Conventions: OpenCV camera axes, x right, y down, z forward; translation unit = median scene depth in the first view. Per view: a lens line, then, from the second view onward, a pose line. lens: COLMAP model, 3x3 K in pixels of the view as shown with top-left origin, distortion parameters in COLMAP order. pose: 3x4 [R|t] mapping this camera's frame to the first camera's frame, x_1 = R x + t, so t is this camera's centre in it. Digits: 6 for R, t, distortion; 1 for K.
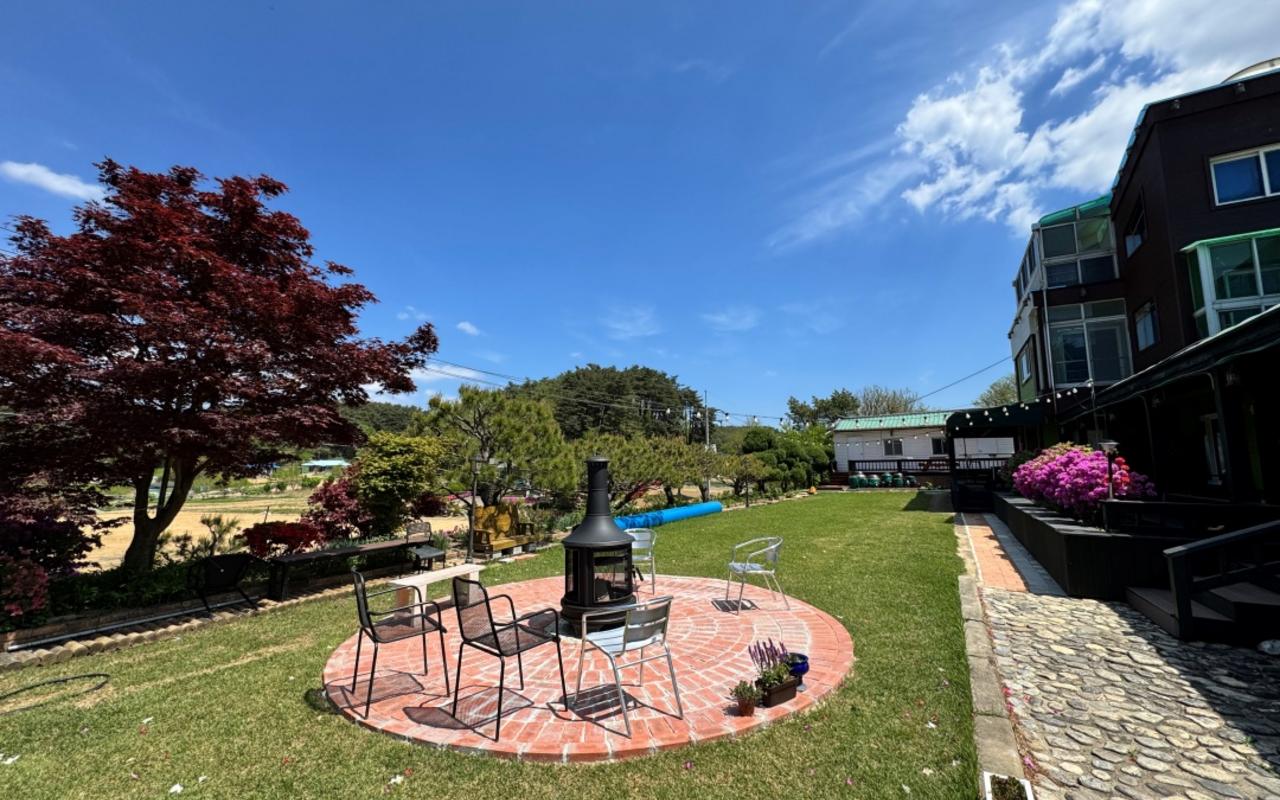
lens RADIAL K [[509.5, 0, 640.0], [0, 509.5, 400.0], [0, 0, 1]] dist [-0.002953, 0.000401]
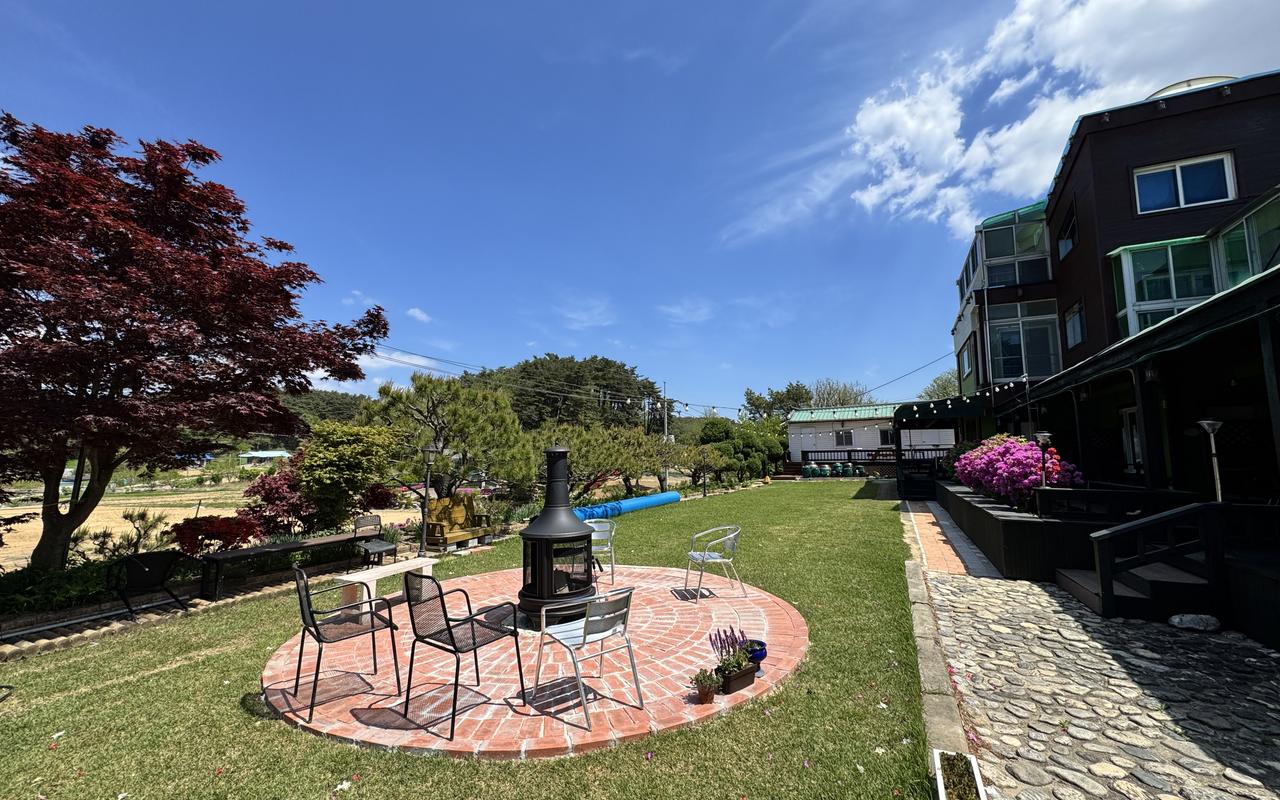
lens RADIAL K [[509.5, 0, 640.0], [0, 509.5, 400.0], [0, 0, 1]] dist [-0.002953, 0.000401]
pose [[0.996685, 0.007470, 0.081013, -0.003360], [-0.008939, 0.999802, 0.017780, 0.001881], [-0.080864, -0.018445, 0.996554, 0.008884]]
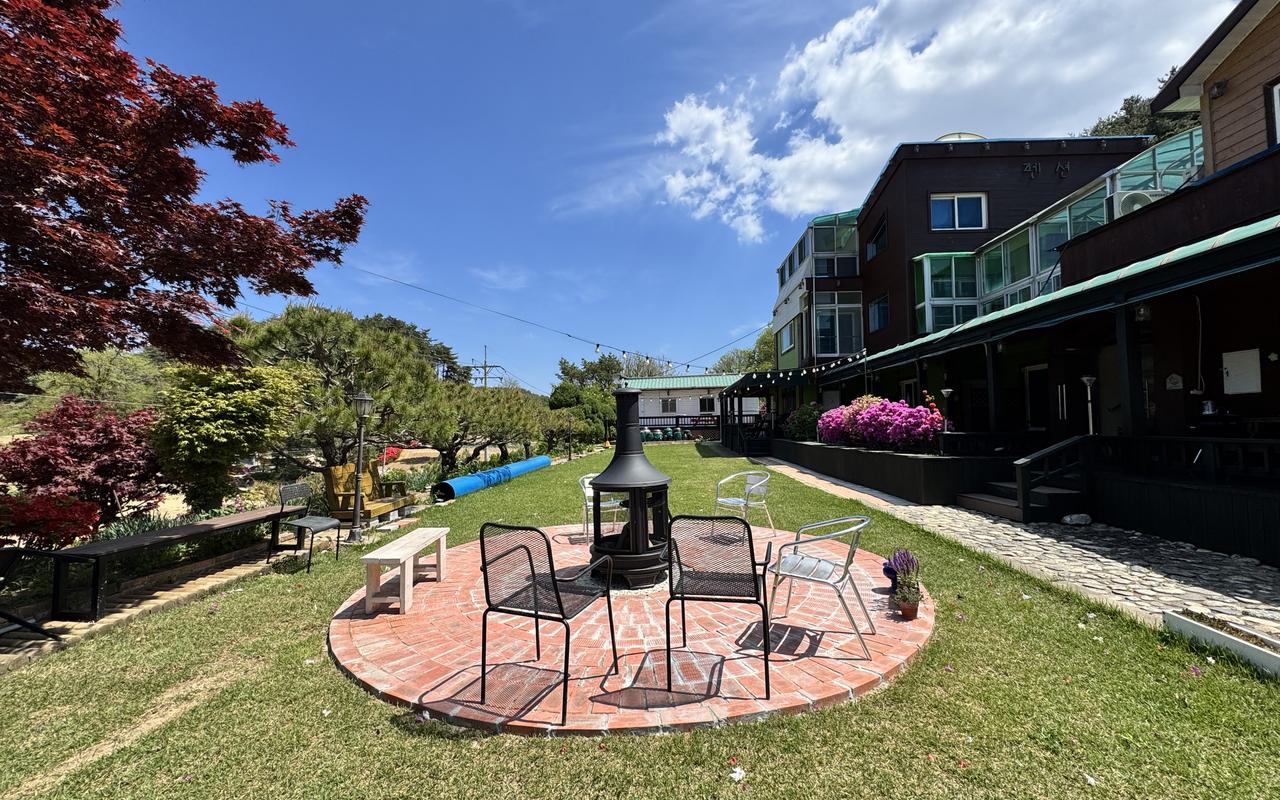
lens RADIAL K [[509.5, 0, 640.0], [0, 509.5, 400.0], [0, 0, 1]] dist [-0.002953, 0.000401]
pose [[0.884486, 0.015011, 0.466326, -0.372902], [-0.049903, 0.996793, 0.062564, 0.060415], [-0.463891, -0.078608, 0.882398, 0.172460]]
